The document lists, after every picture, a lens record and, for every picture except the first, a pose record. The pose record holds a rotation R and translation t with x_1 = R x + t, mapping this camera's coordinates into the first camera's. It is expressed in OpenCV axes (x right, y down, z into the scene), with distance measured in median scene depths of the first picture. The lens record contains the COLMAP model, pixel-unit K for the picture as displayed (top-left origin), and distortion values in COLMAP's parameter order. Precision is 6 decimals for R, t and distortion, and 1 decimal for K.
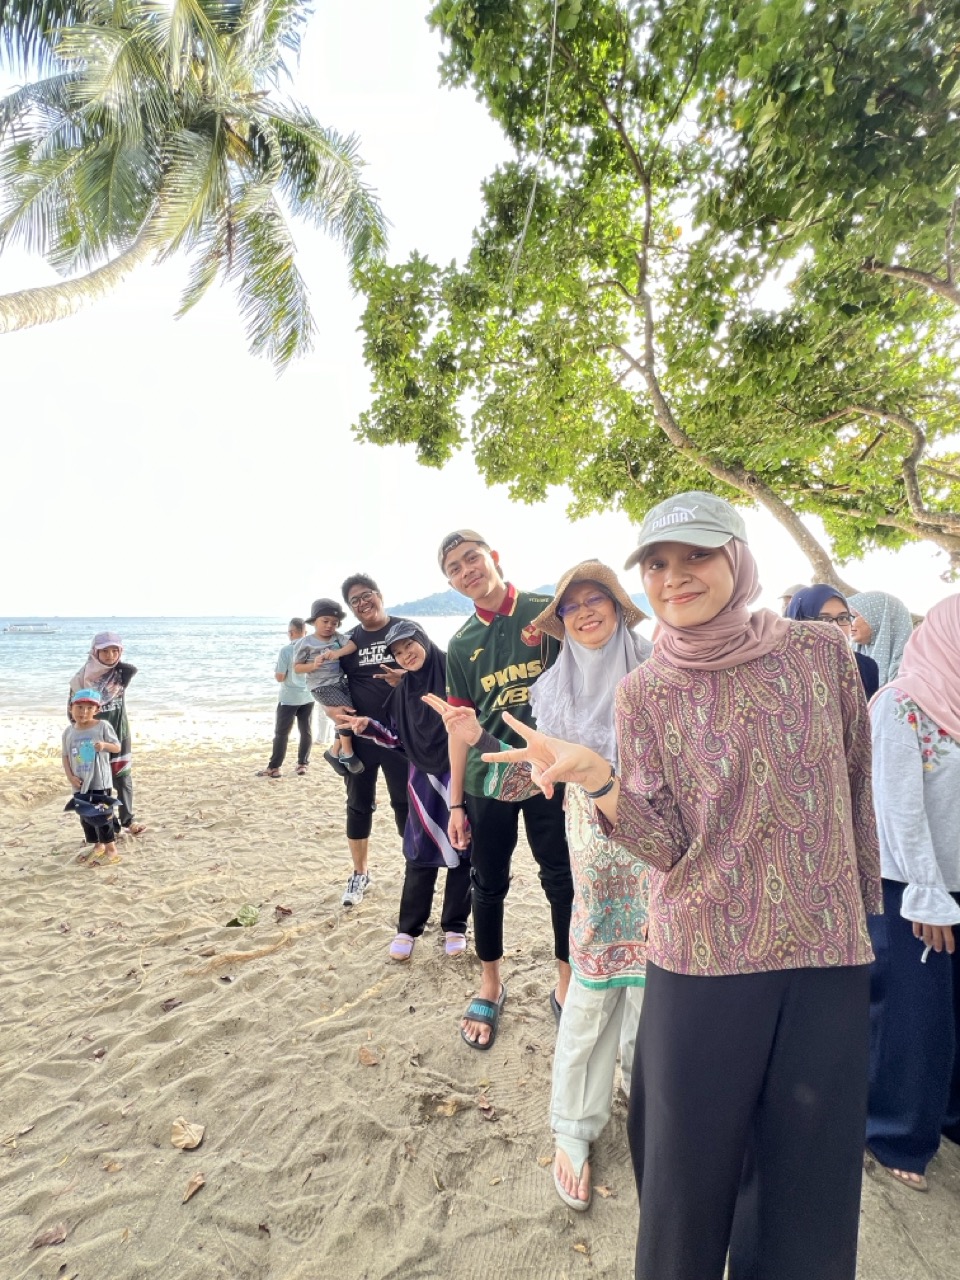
lens RADIAL K [[506.3, 0, 478.5], [0, 506.3, 637.9], [0, 0, 1]] dist [-0.000456, 0.000404]
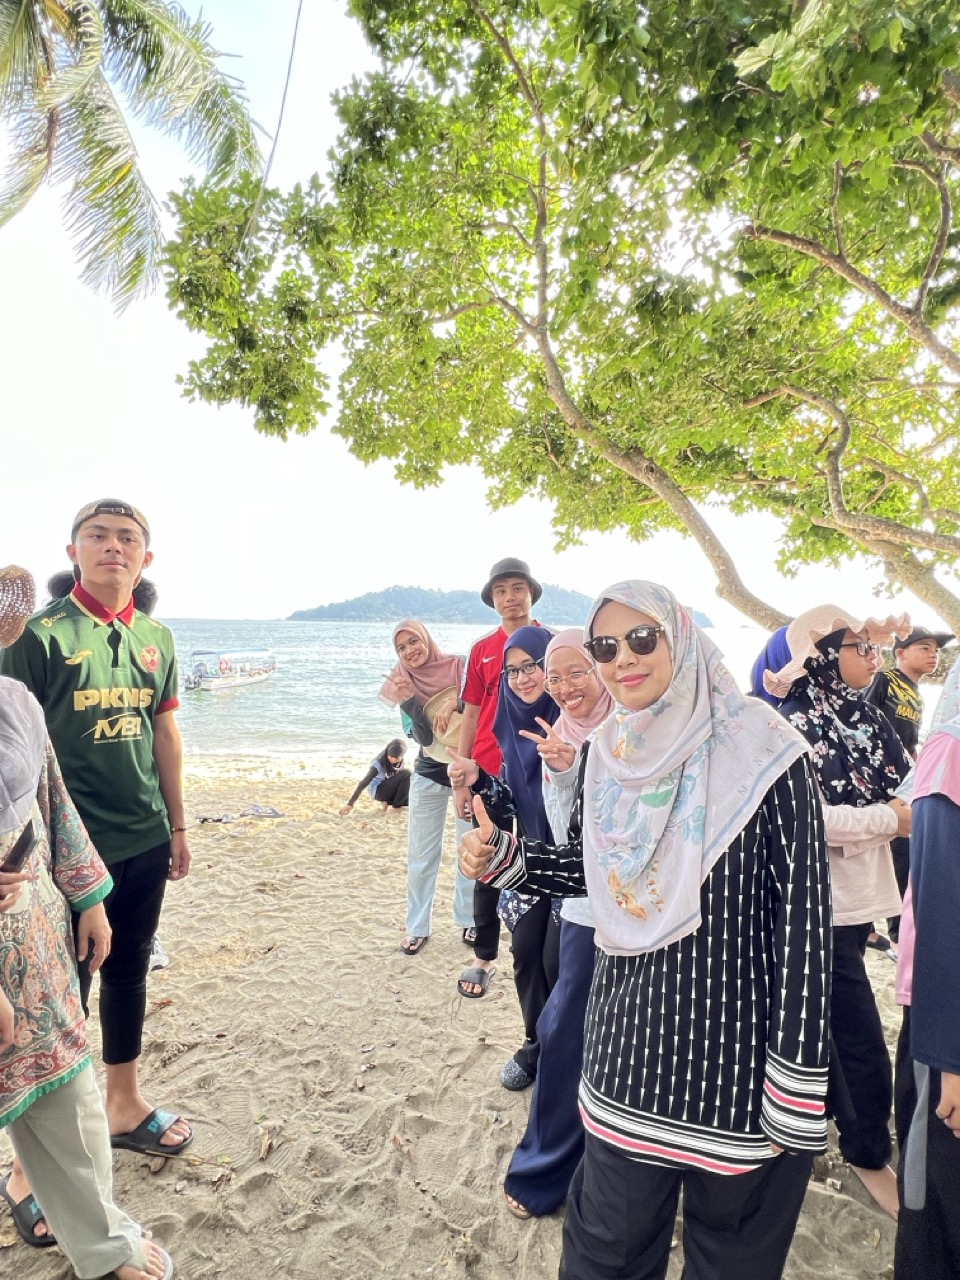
lens RADIAL K [[648.6, 0, 475.4], [0, 648.6, 636.4], [0, 0, 1]] dist [-0.003025, 0.002478]
pose [[0.996781, 0.018282, 0.078061, 0.145329], [-0.016268, 0.999520, -0.026353, -0.001890], [-0.078506, 0.024999, 0.996600, -0.033212]]
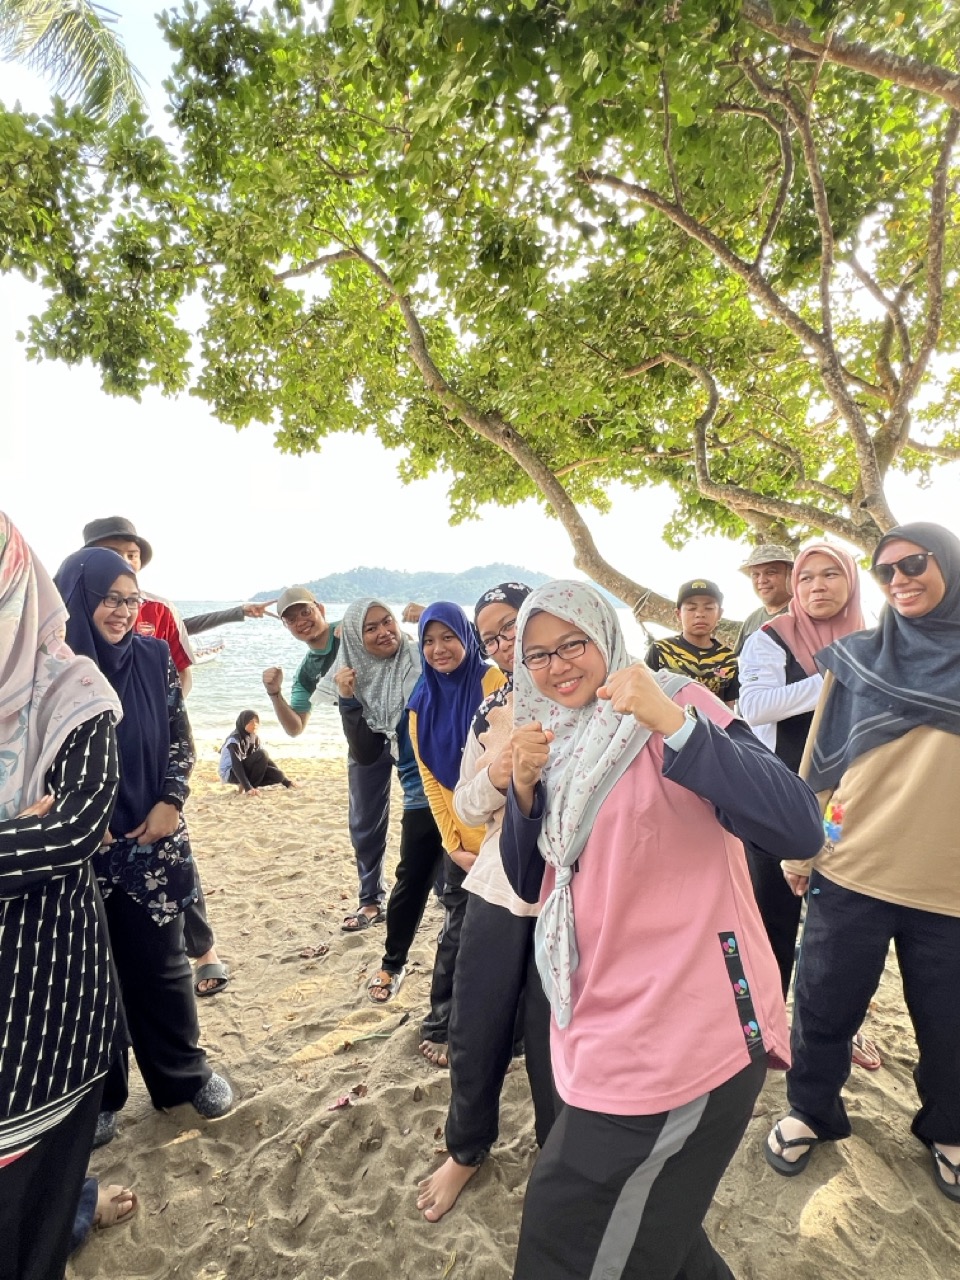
lens RADIAL K [[648.6, 0, 475.5], [0, 648.6, 638.1], [0, 0, 1]] dist [-0.003025, 0.002478]
pose [[0.991539, 0.012410, 0.129218, 0.304484], [-0.012904, 0.999912, 0.002985, 0.008074], [-0.129170, -0.004627, 0.991612, -0.012295]]
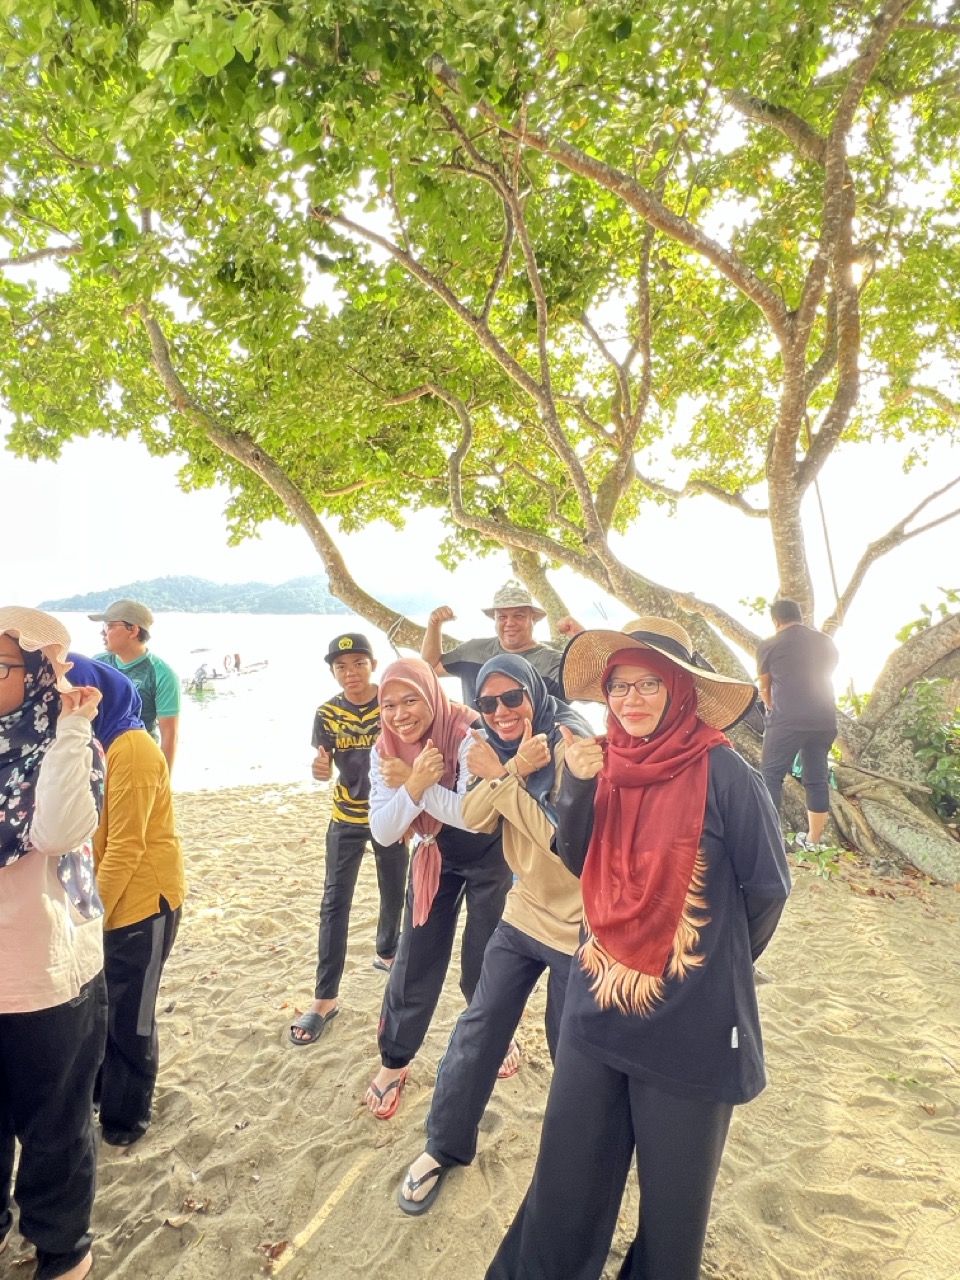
lens RADIAL K [[648.6, 0, 473.7], [0, 648.6, 638.3], [0, 0, 1]] dist [-0.003025, 0.002478]
pose [[0.925848, 0.001733, 0.377891, 0.398742], [0.002058, 0.999952, -0.009628, -0.016901], [-0.377889, 0.009691, 0.925800, -0.045912]]
